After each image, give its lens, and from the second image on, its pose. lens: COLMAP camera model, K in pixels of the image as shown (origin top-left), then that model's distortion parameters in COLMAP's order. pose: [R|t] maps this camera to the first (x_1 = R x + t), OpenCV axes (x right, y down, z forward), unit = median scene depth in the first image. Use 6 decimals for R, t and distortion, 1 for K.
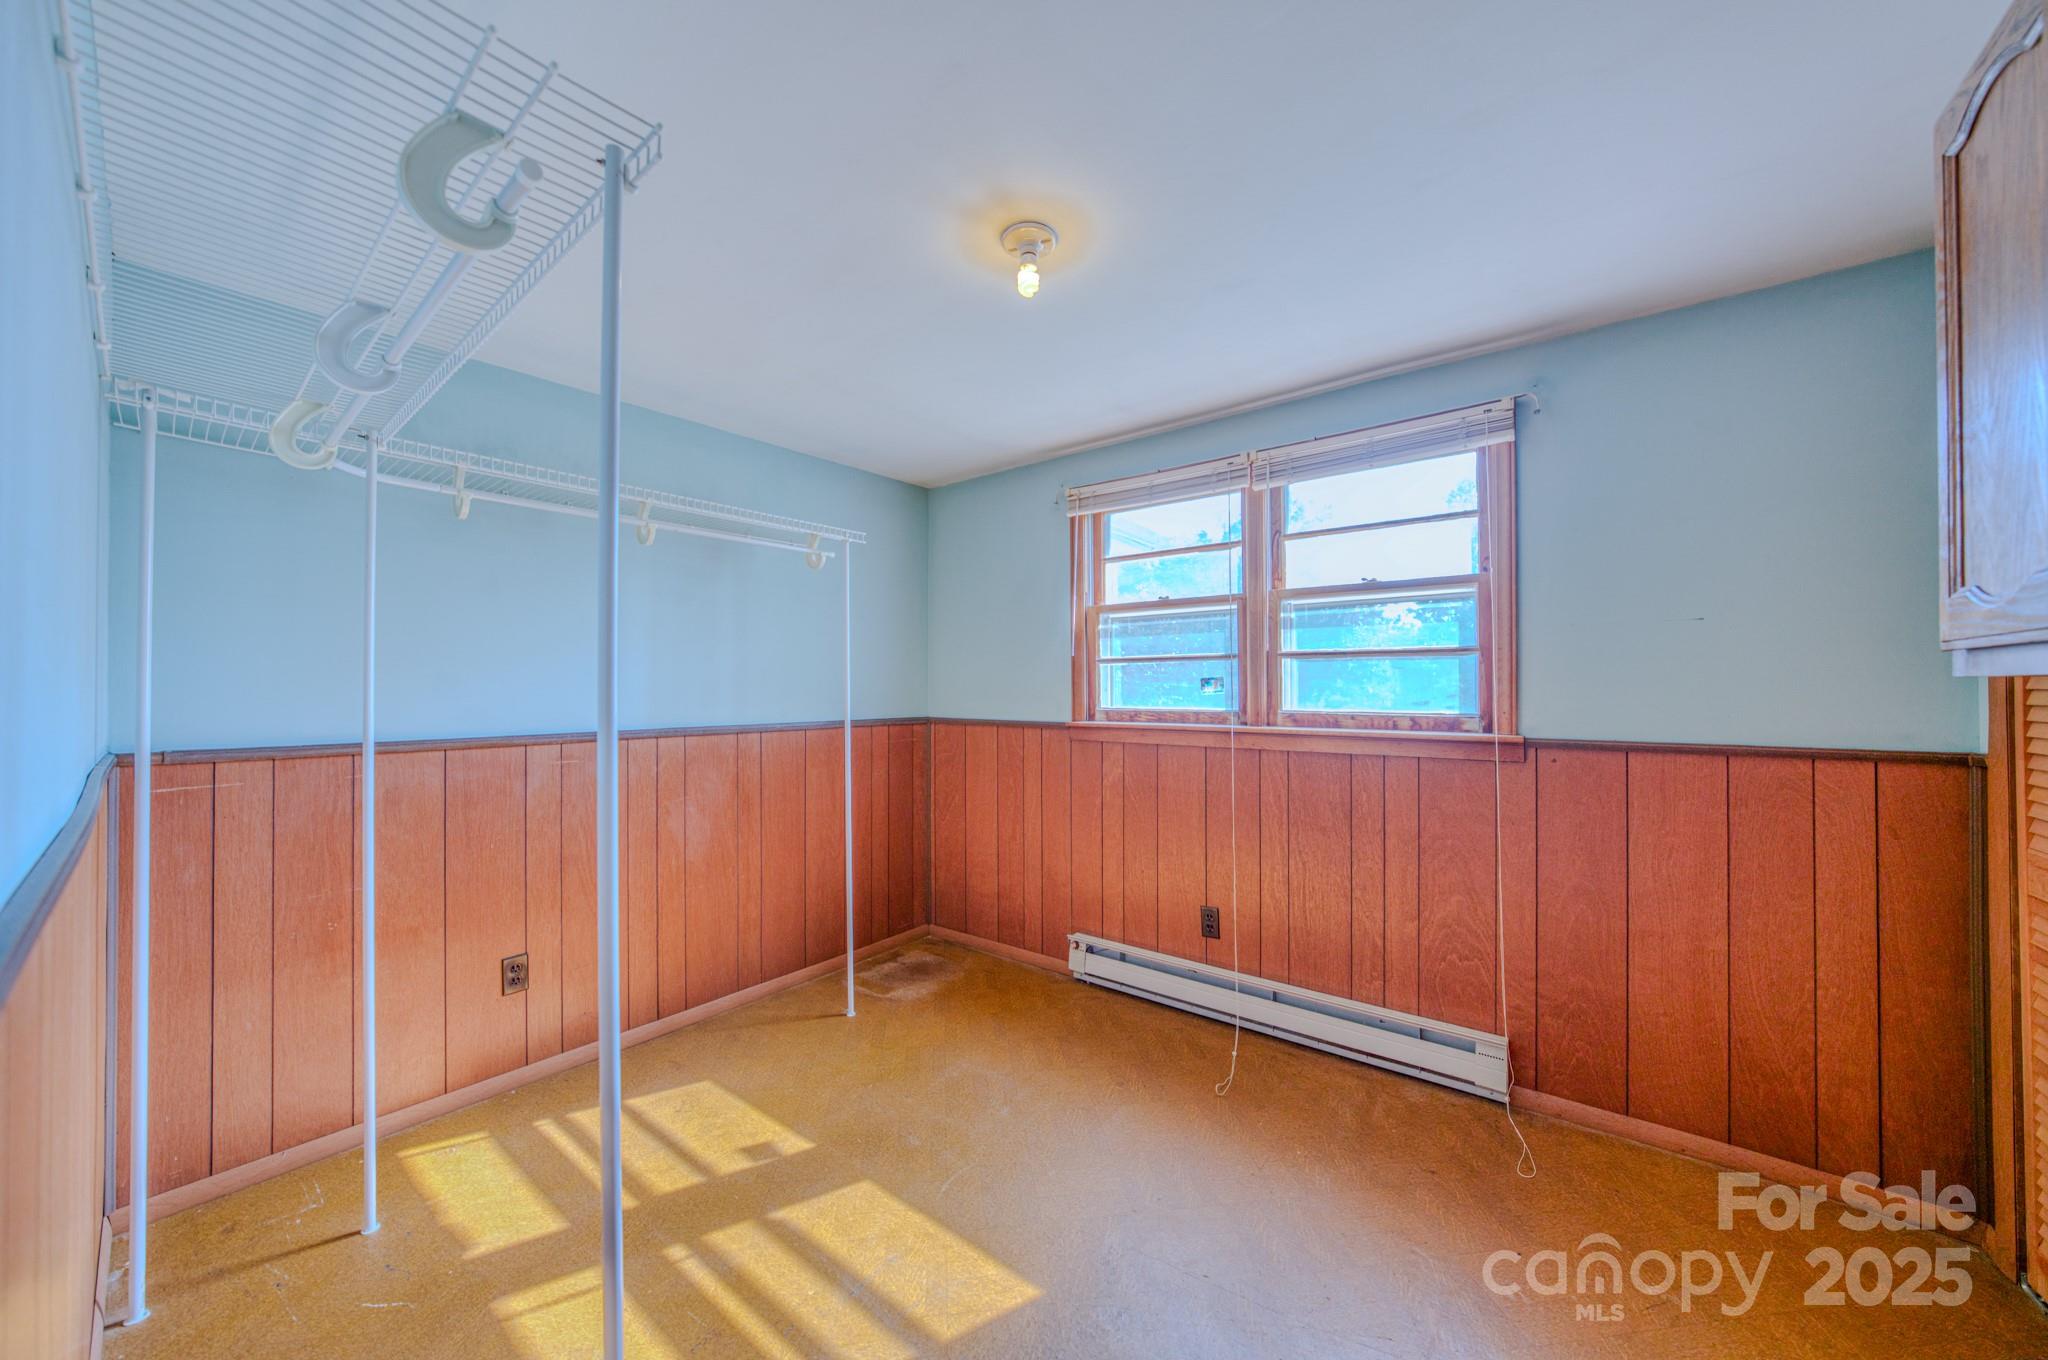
lens RADIAL K [[714.0, 0, 1018.8], [0, 714.0, 676.1], [0, 0, 1]] dist [-0.018138, 0.003642]
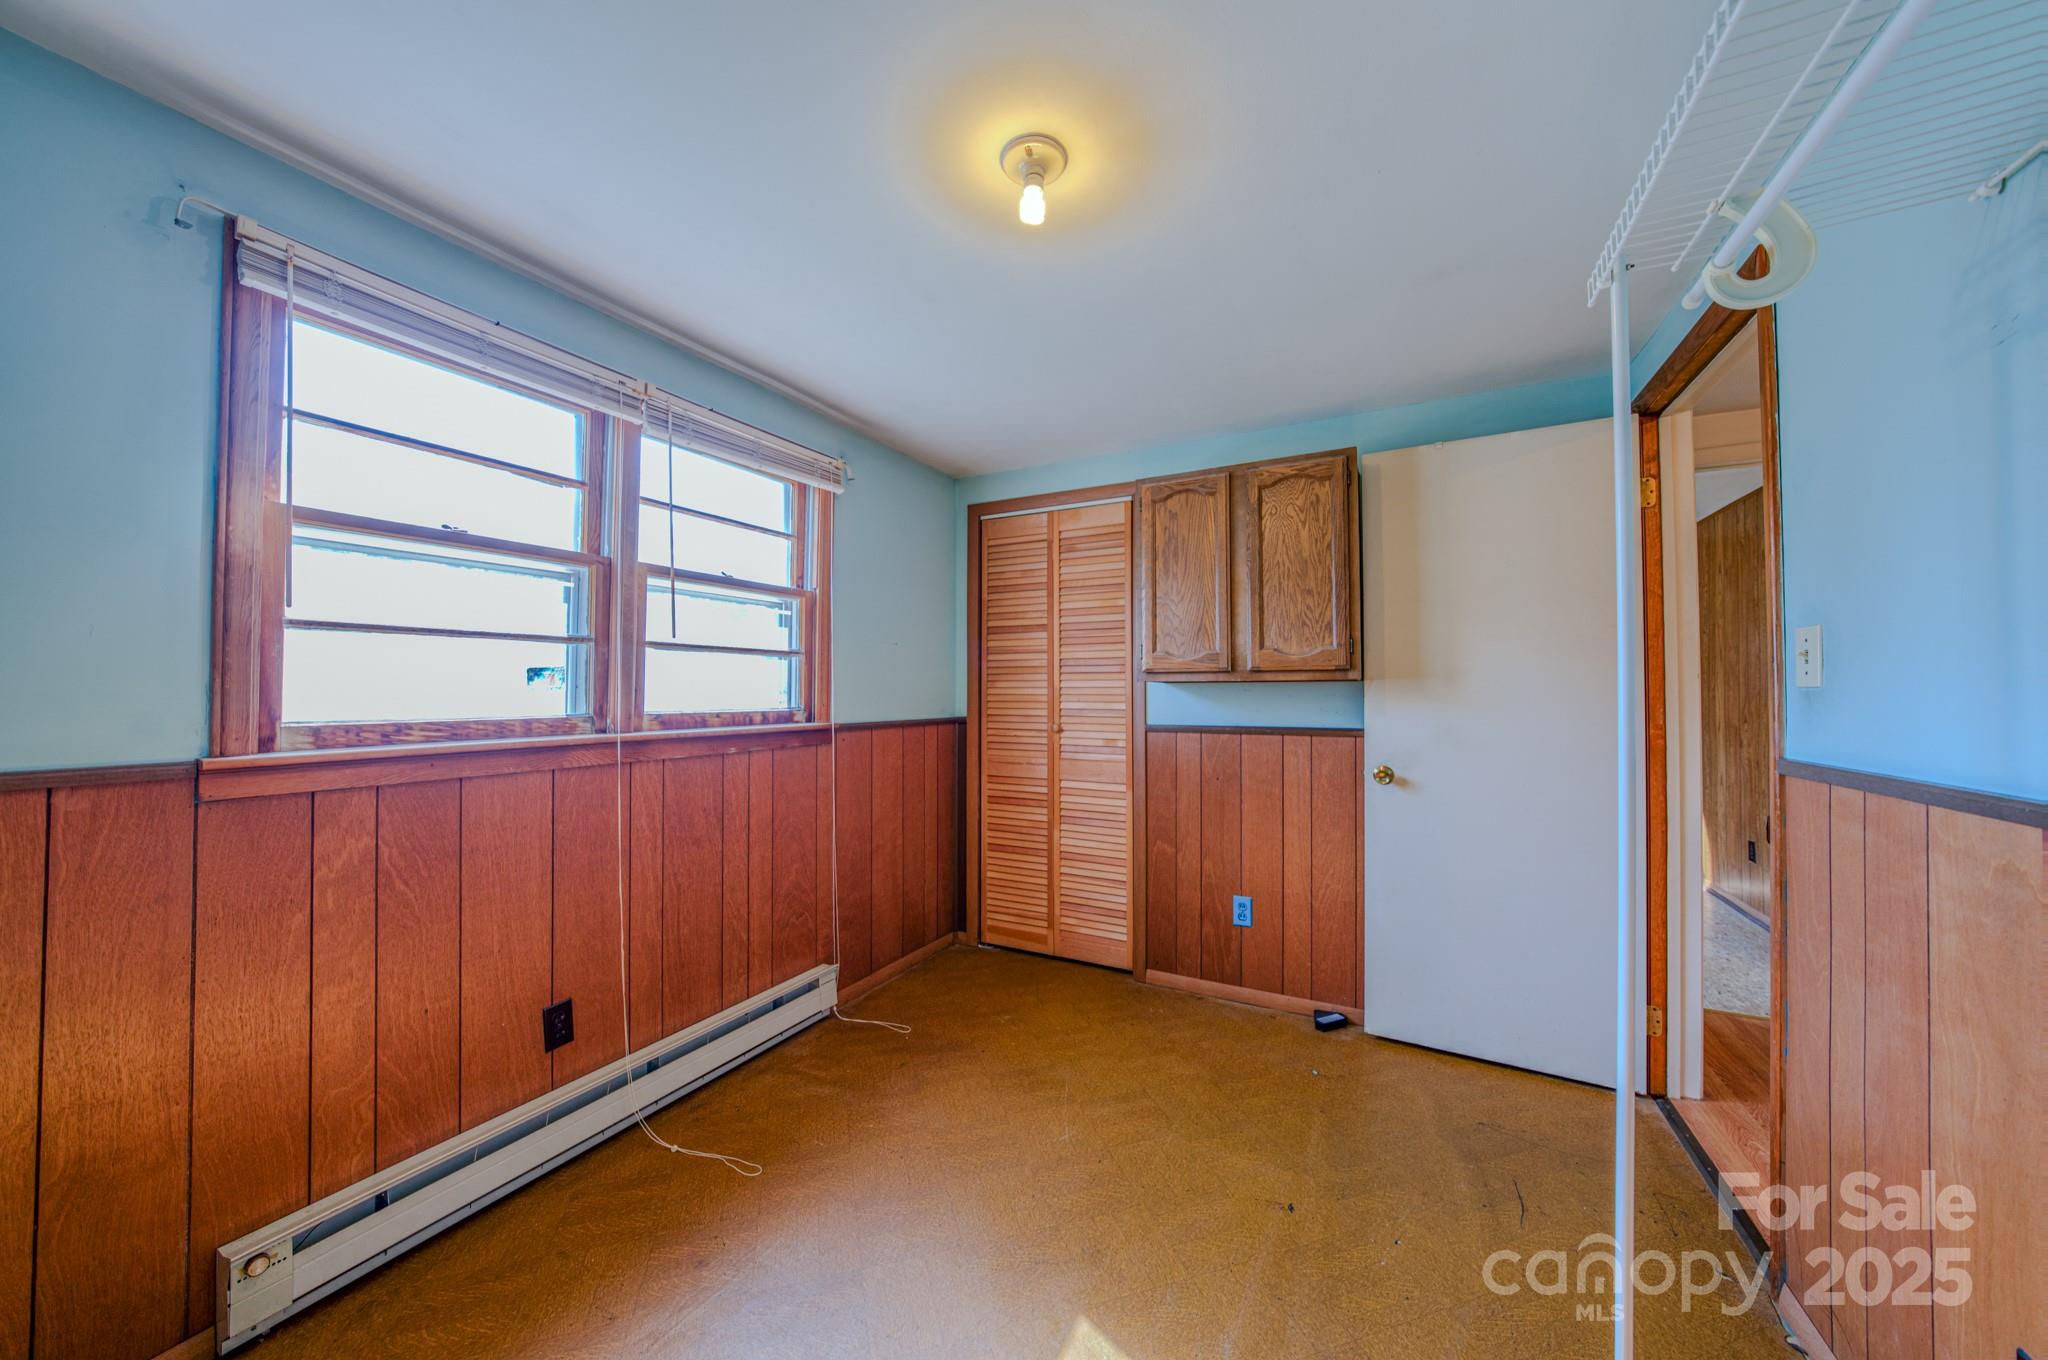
lens RADIAL K [[714.0, 0, 1020.6], [0, 714.0, 681.7], [0, 0, 1]] dist [-0.018138, 0.003642]
pose [[-0.176082, 0.014291, 0.984272, -0.538968], [-0.013376, 0.999768, -0.016909, 0.023568], [-0.984285, -0.016143, -0.175850, 0.765904]]
